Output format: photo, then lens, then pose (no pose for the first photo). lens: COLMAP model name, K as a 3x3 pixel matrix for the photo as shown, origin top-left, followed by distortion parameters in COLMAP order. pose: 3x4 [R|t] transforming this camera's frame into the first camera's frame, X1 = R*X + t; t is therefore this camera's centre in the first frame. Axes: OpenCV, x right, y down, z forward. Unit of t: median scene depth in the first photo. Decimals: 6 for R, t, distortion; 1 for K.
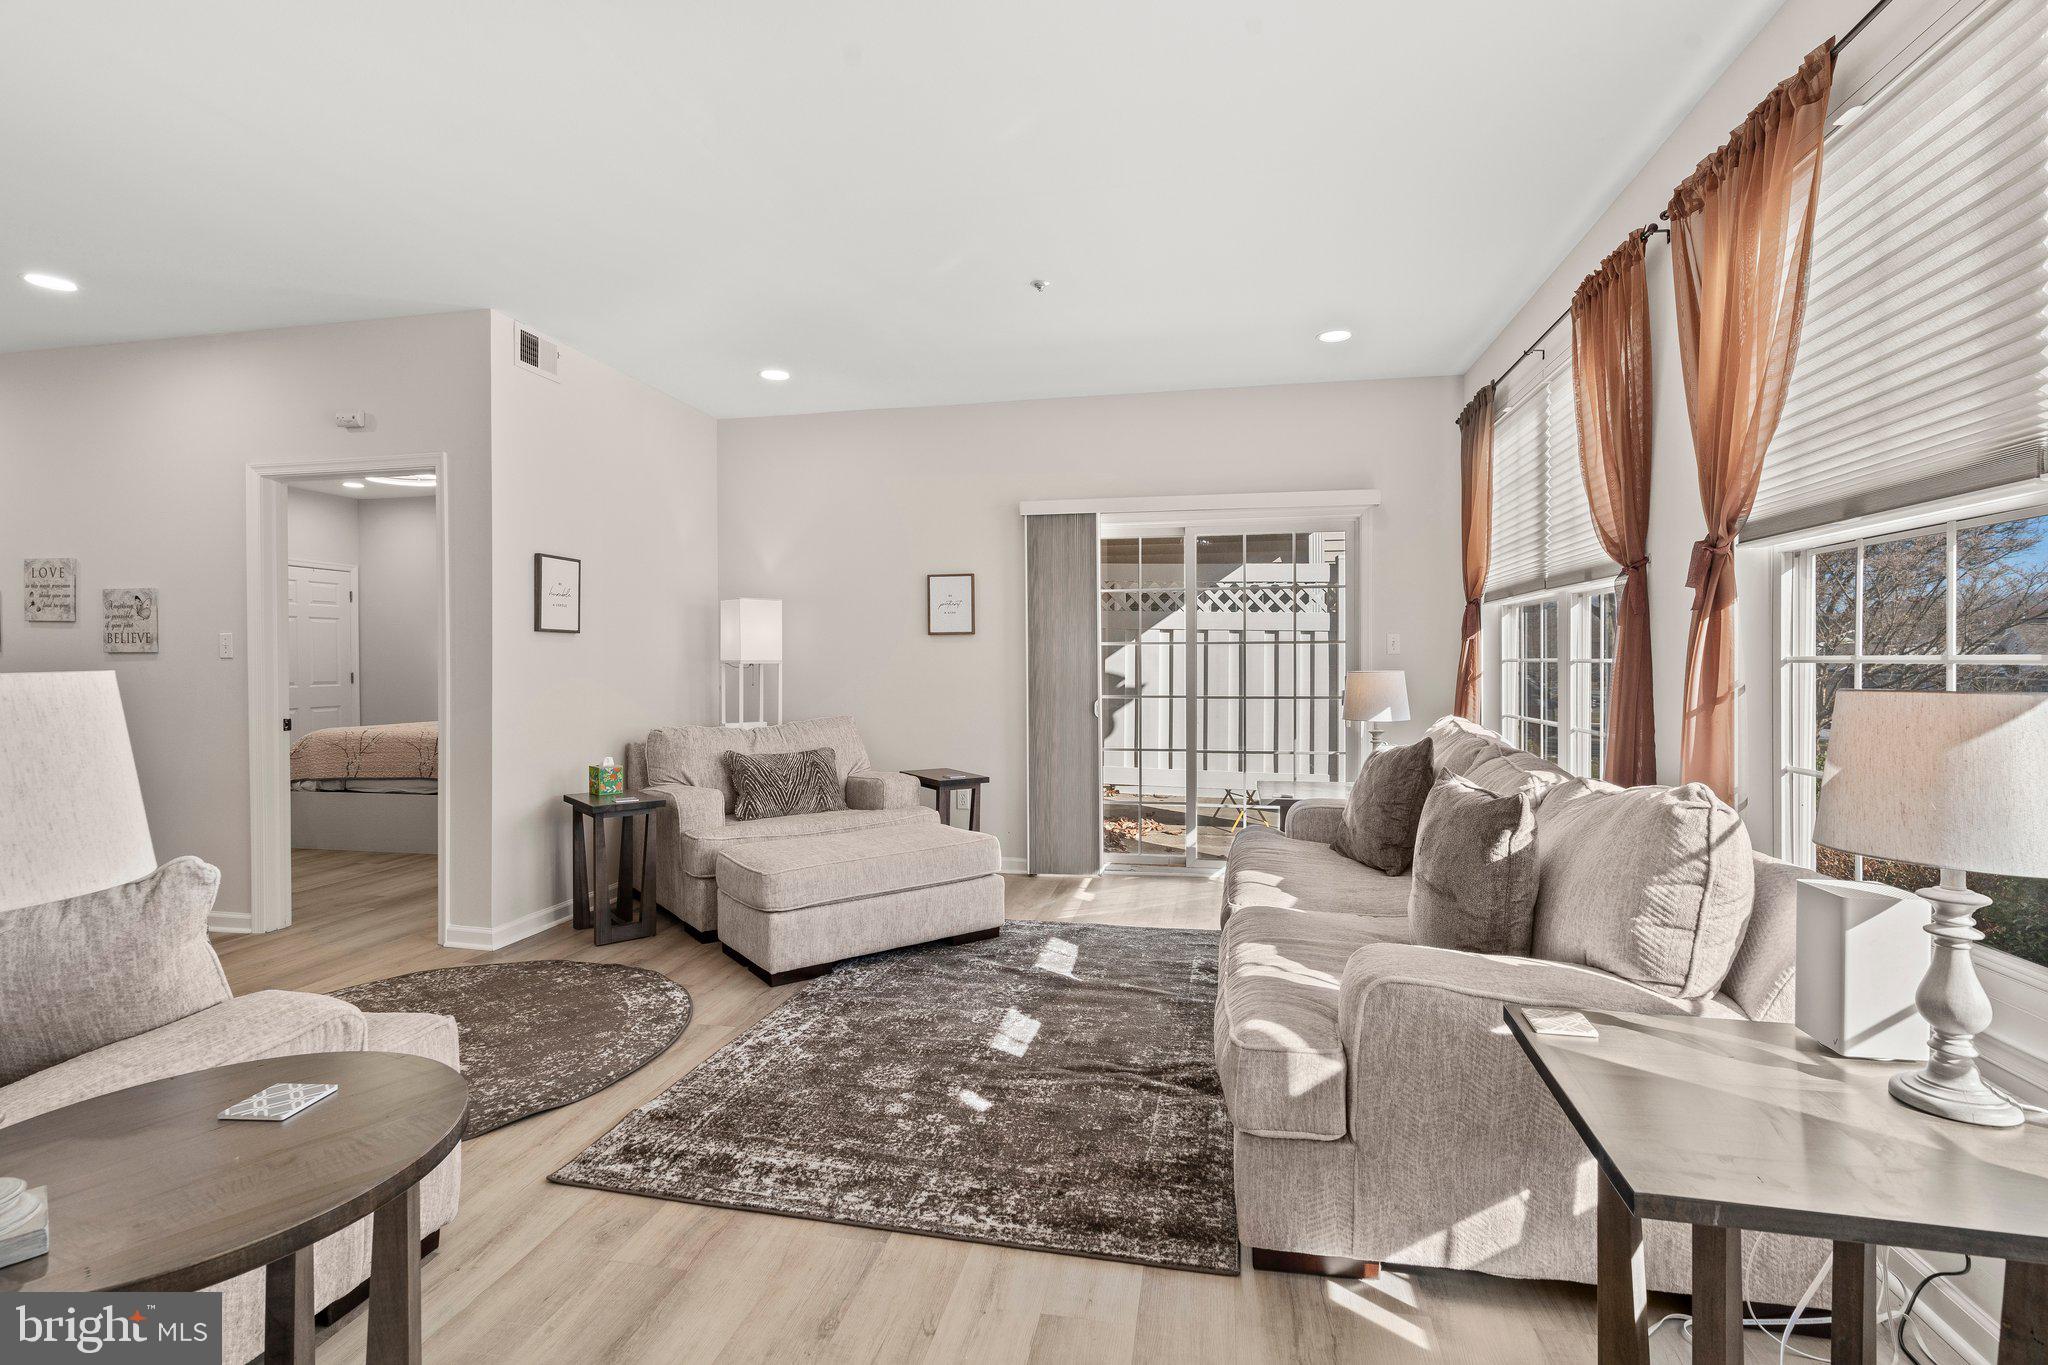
lens RADIAL K [[934.4, 0, 1009.3], [0, 934.4, 674.4], [0, 0, 1]] dist [-0.013415, 0.001460]
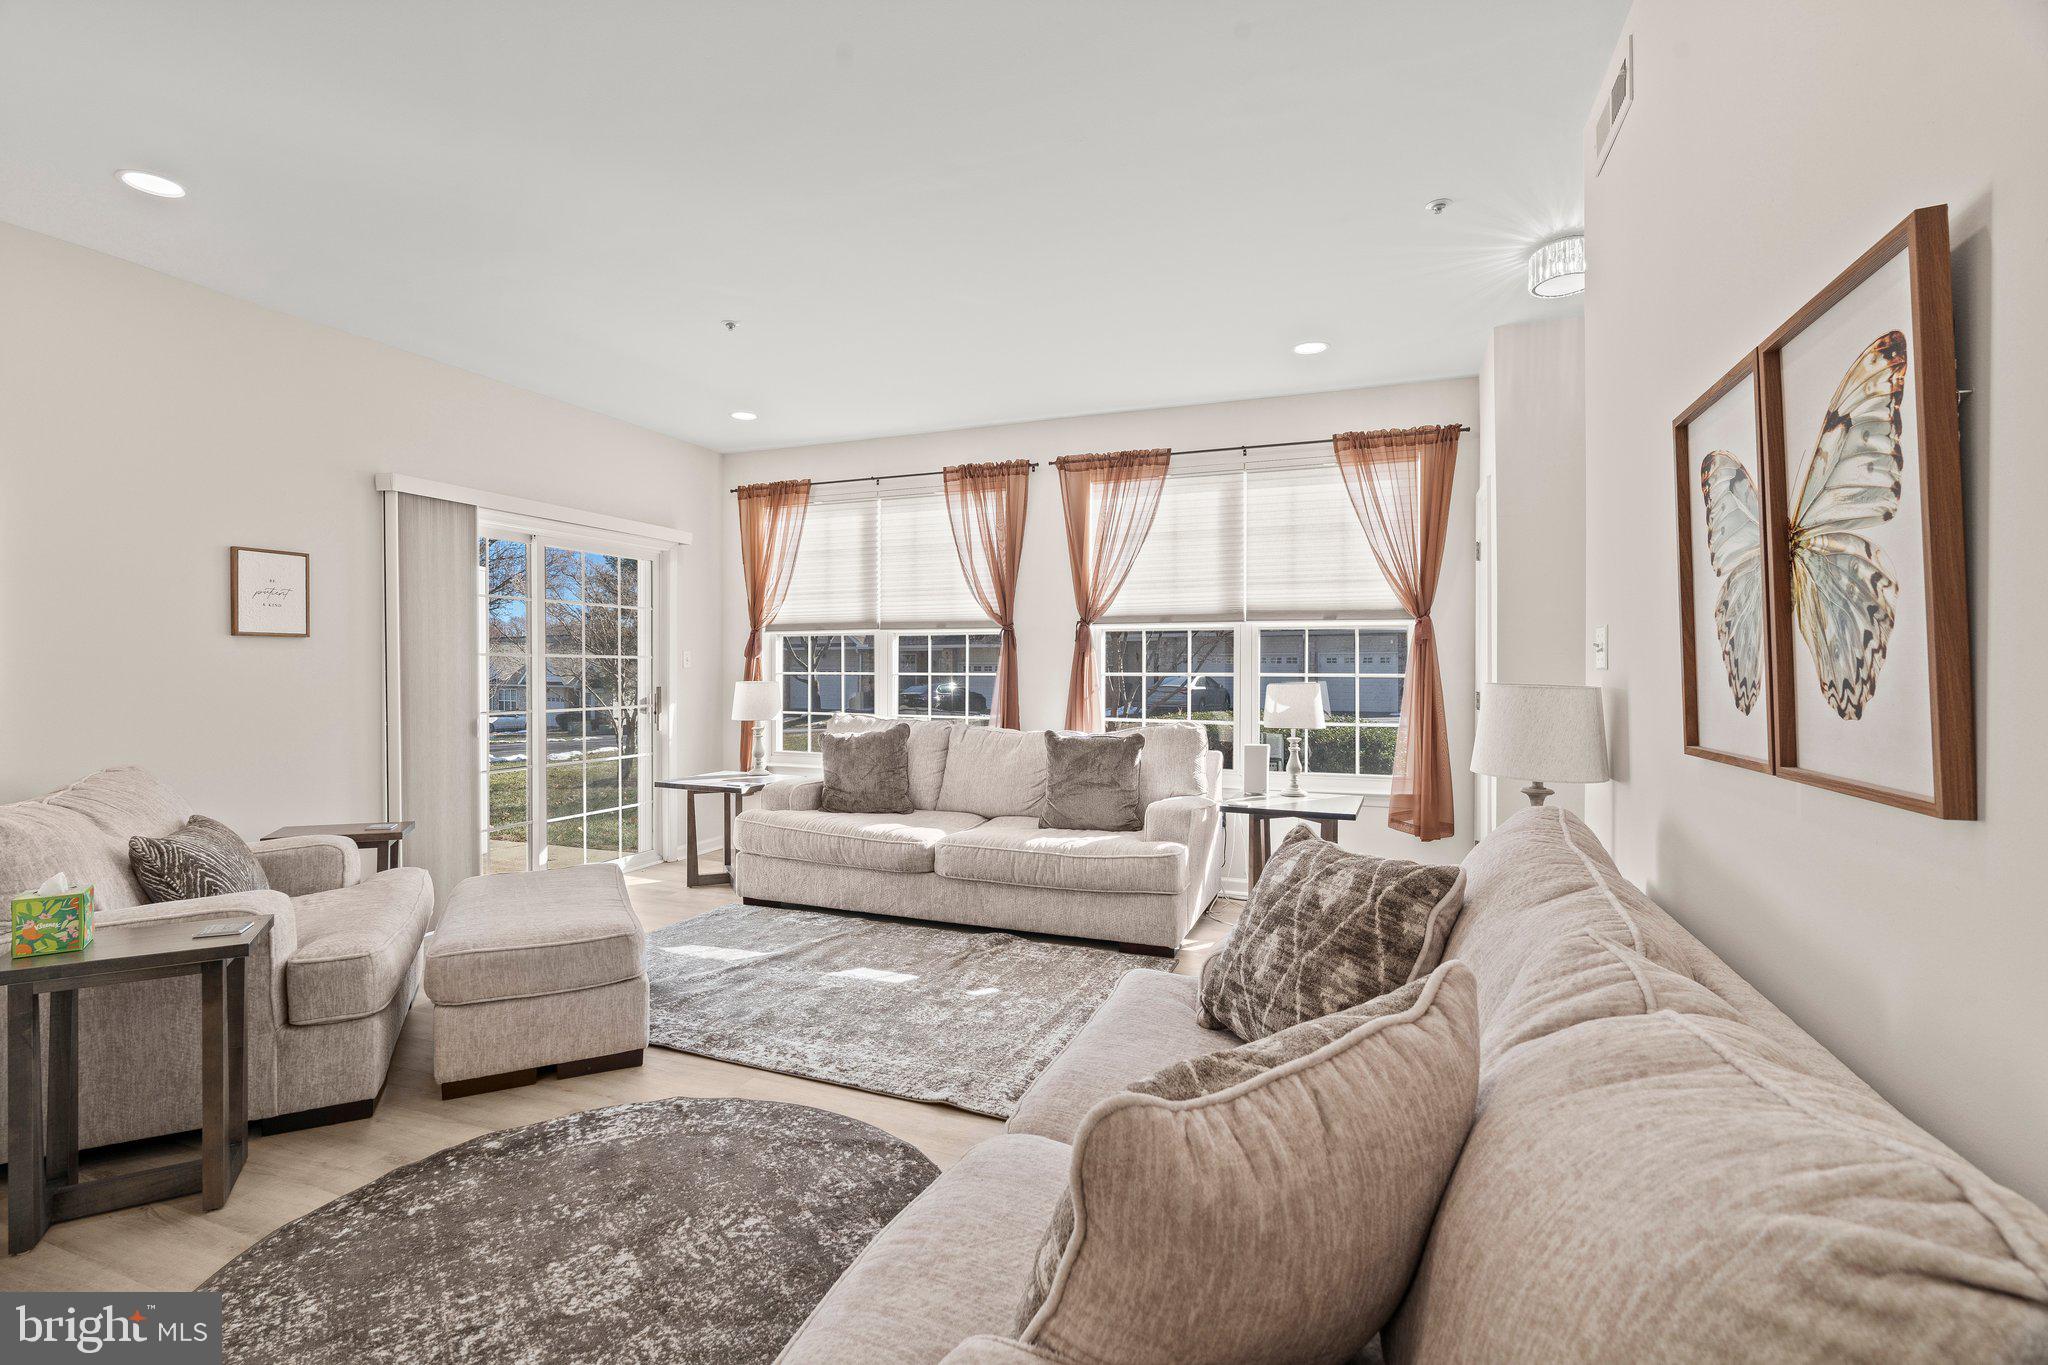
lens RADIAL K [[934.4, 0, 1022.8], [0, 934.4, 671.5], [0, 0, 1]] dist [-0.013415, 0.001460]
pose [[0.166472, 0.000339, 0.986046, -1.100557], [0.012697, 0.999916, -0.002487, -0.012829], [-0.985964, 0.012934, 0.166453, 0.559408]]
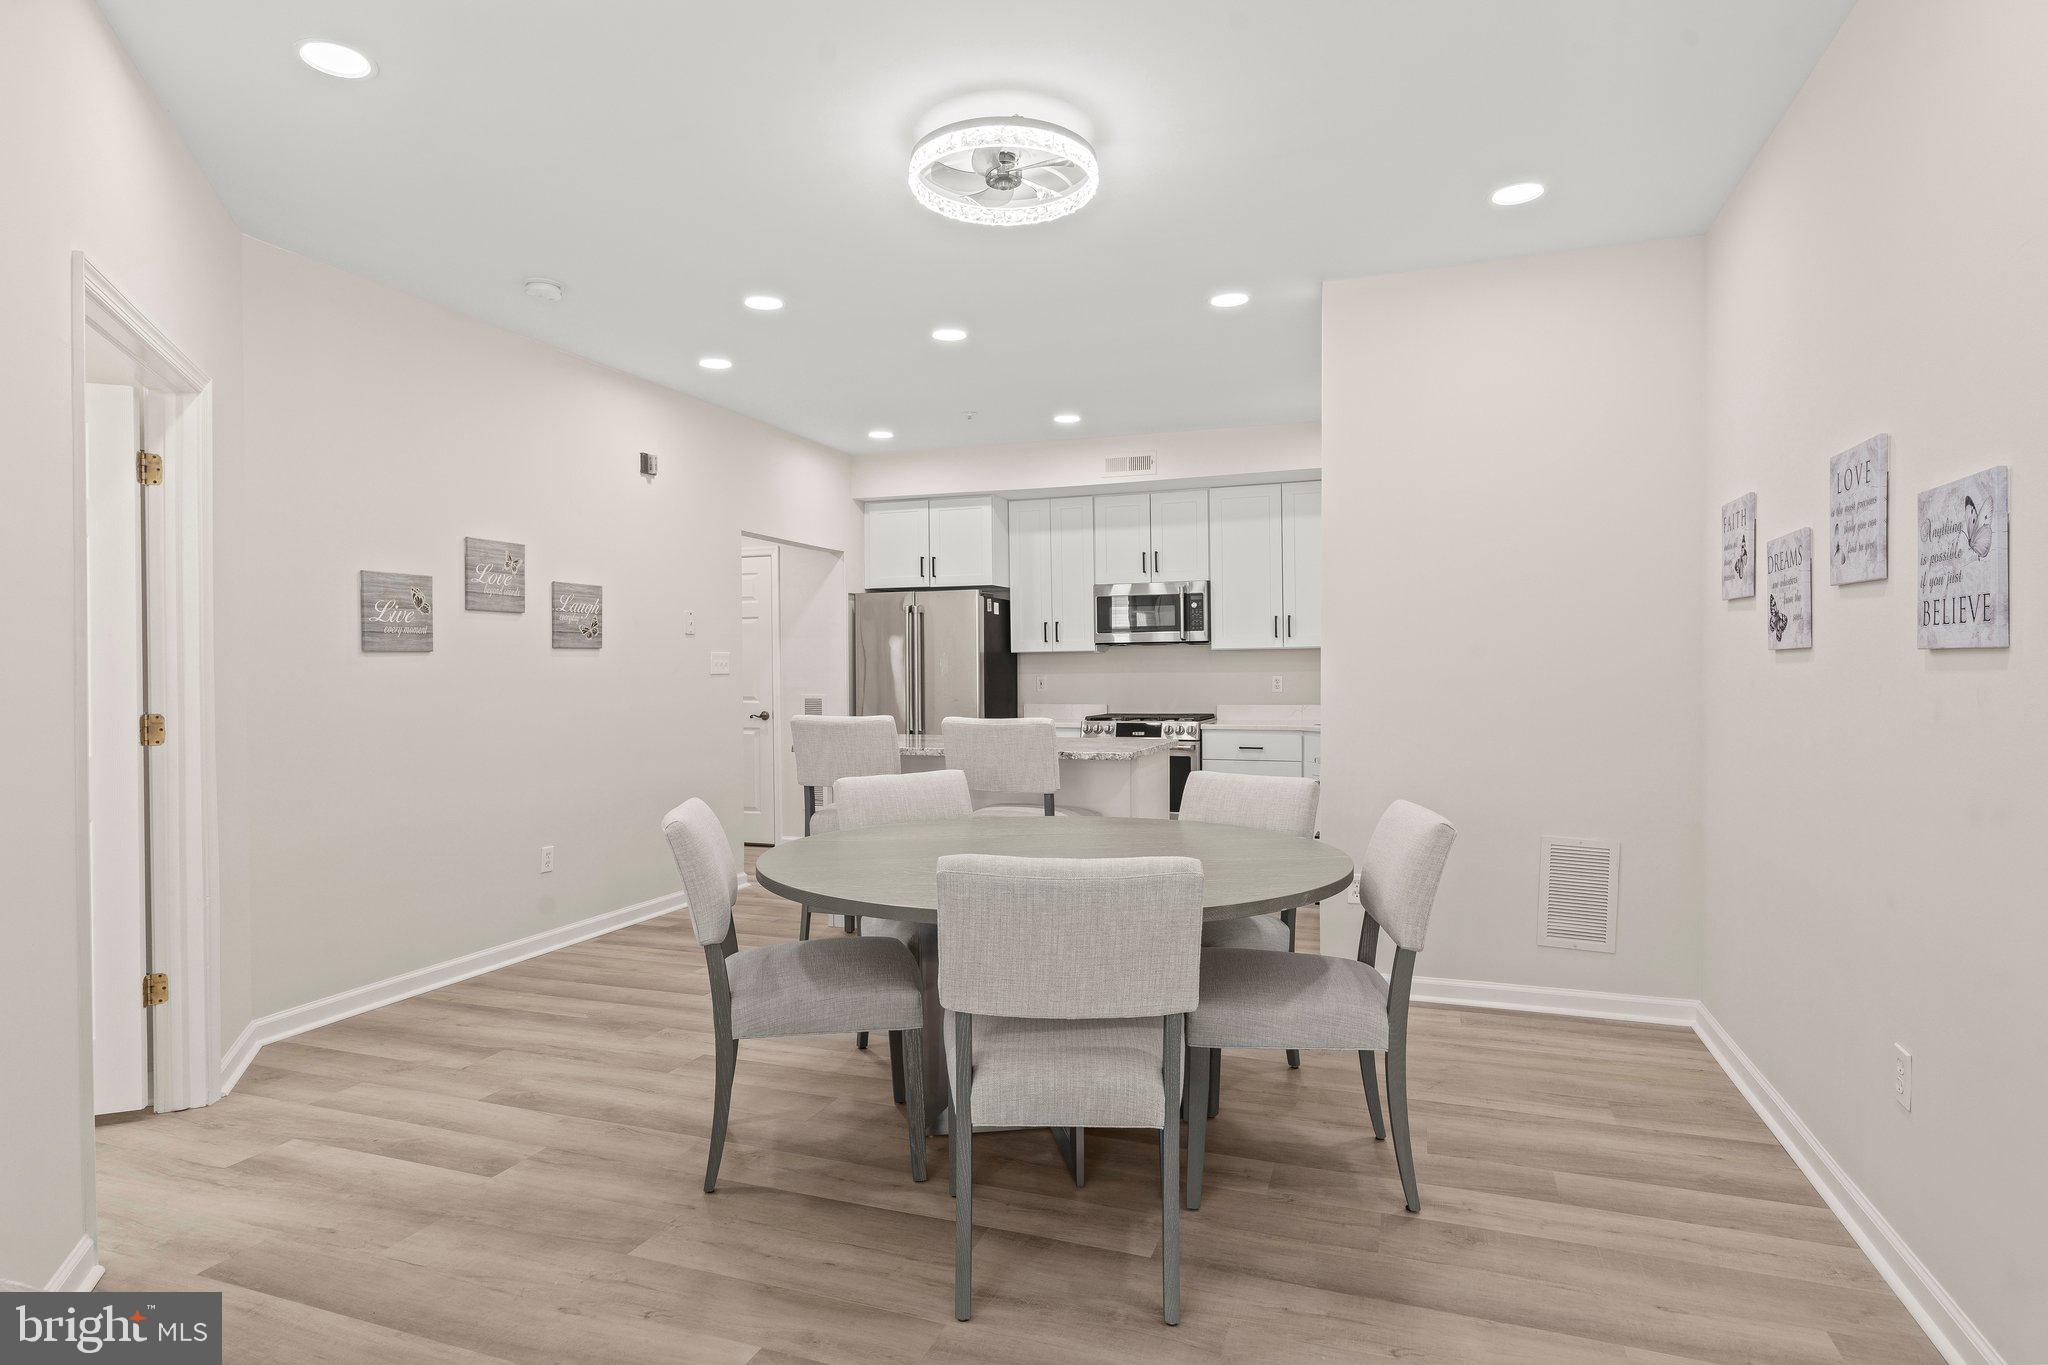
lens RADIAL K [[1104.4, 0, 1026.3], [0, 1104.4, 668.3], [0, 0, 1]] dist [0.058591, 0.000430]
pose [[-0.138717, 0.004299, -0.990323, -0.585754], [-0.007040, 0.999961, 0.005327, -0.020846], [0.990307, 0.007711, -0.138681, 0.937150]]
